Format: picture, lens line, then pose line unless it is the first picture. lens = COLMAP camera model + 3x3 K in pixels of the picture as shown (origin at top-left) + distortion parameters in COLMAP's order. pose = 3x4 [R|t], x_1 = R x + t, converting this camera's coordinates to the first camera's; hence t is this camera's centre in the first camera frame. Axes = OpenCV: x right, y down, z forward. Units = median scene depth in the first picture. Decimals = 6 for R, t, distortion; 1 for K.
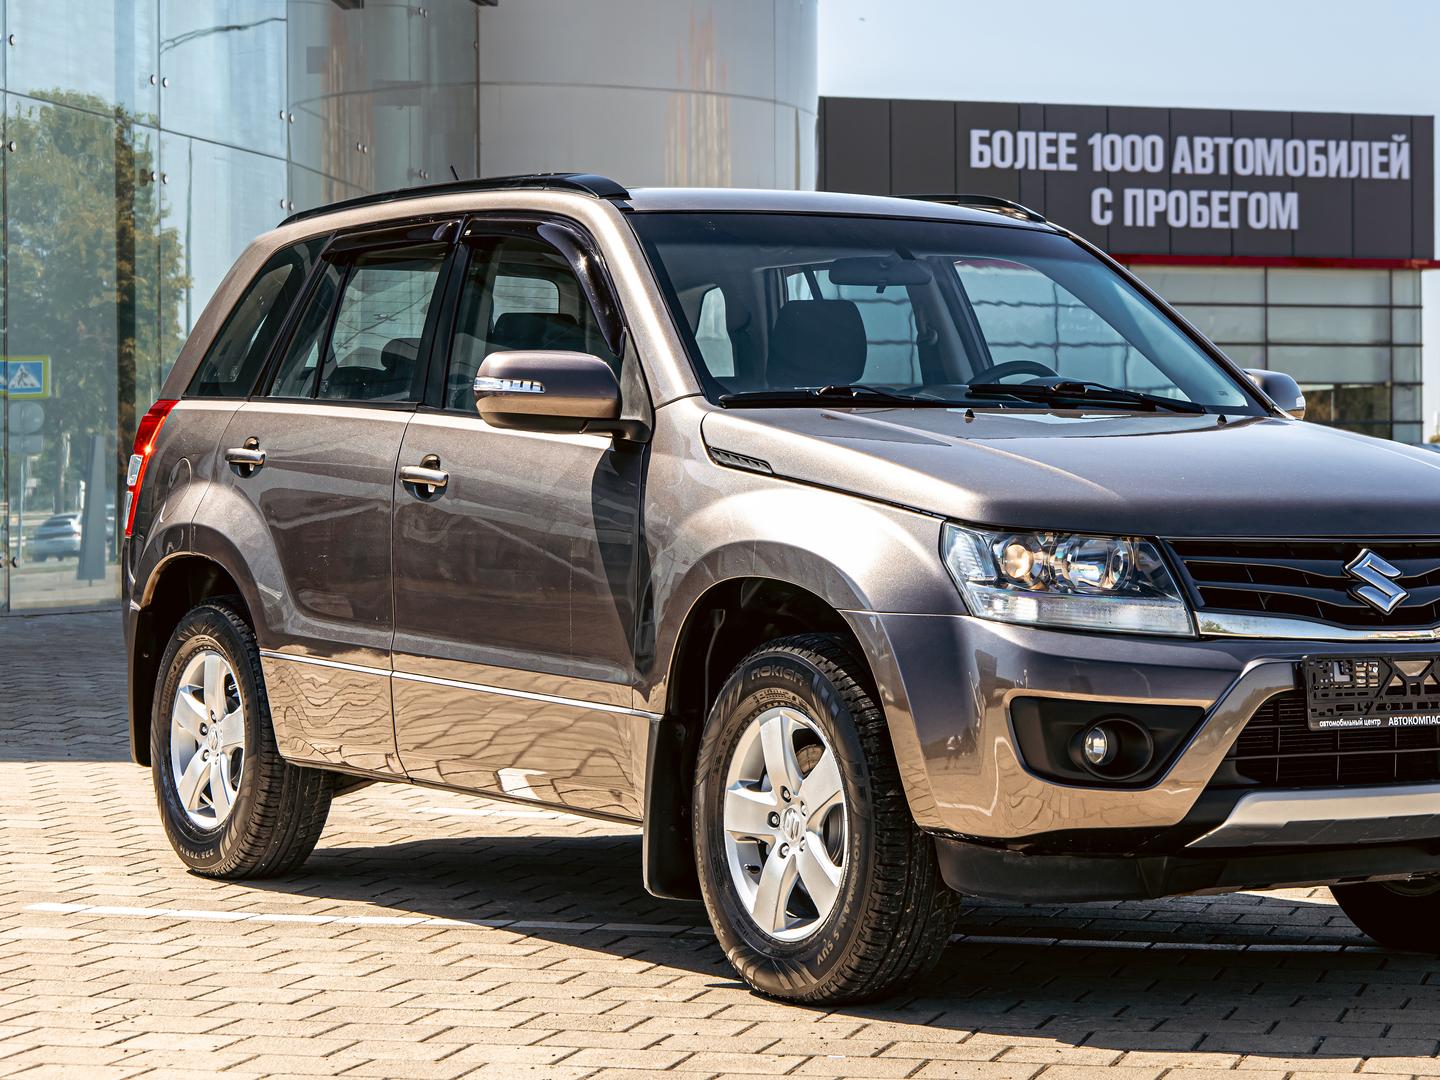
lens RADIAL K [[3695.2, 0, 689.9], [0, 3695.2, 538.7], [0, 0, 1]] dist [0.023602, 0.248123]
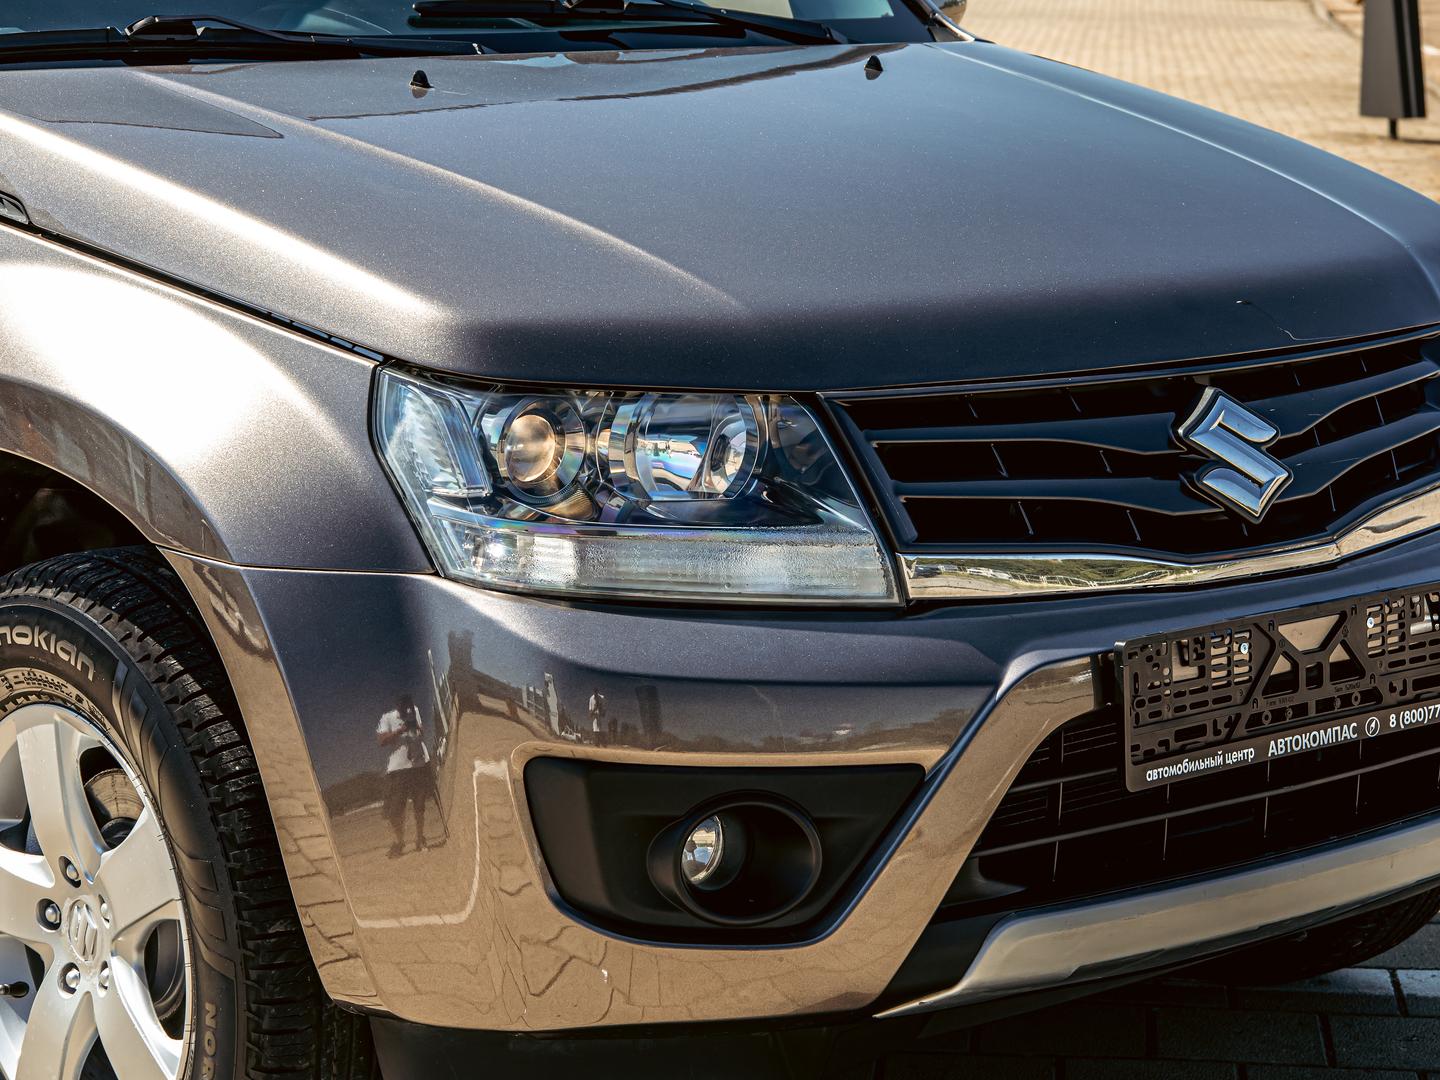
lens RADIAL K [[3695.2, 0, 689.9], [0, 3695.2, 538.7], [0, 0, 1]] dist [0.023602, 0.248123]
pose [[0.987654, -0.026522, 0.154387, 0.034291], [0.001204, 0.986819, 0.161824, -0.060188], [-0.156644, -0.159640, 0.974668, 0.526147]]
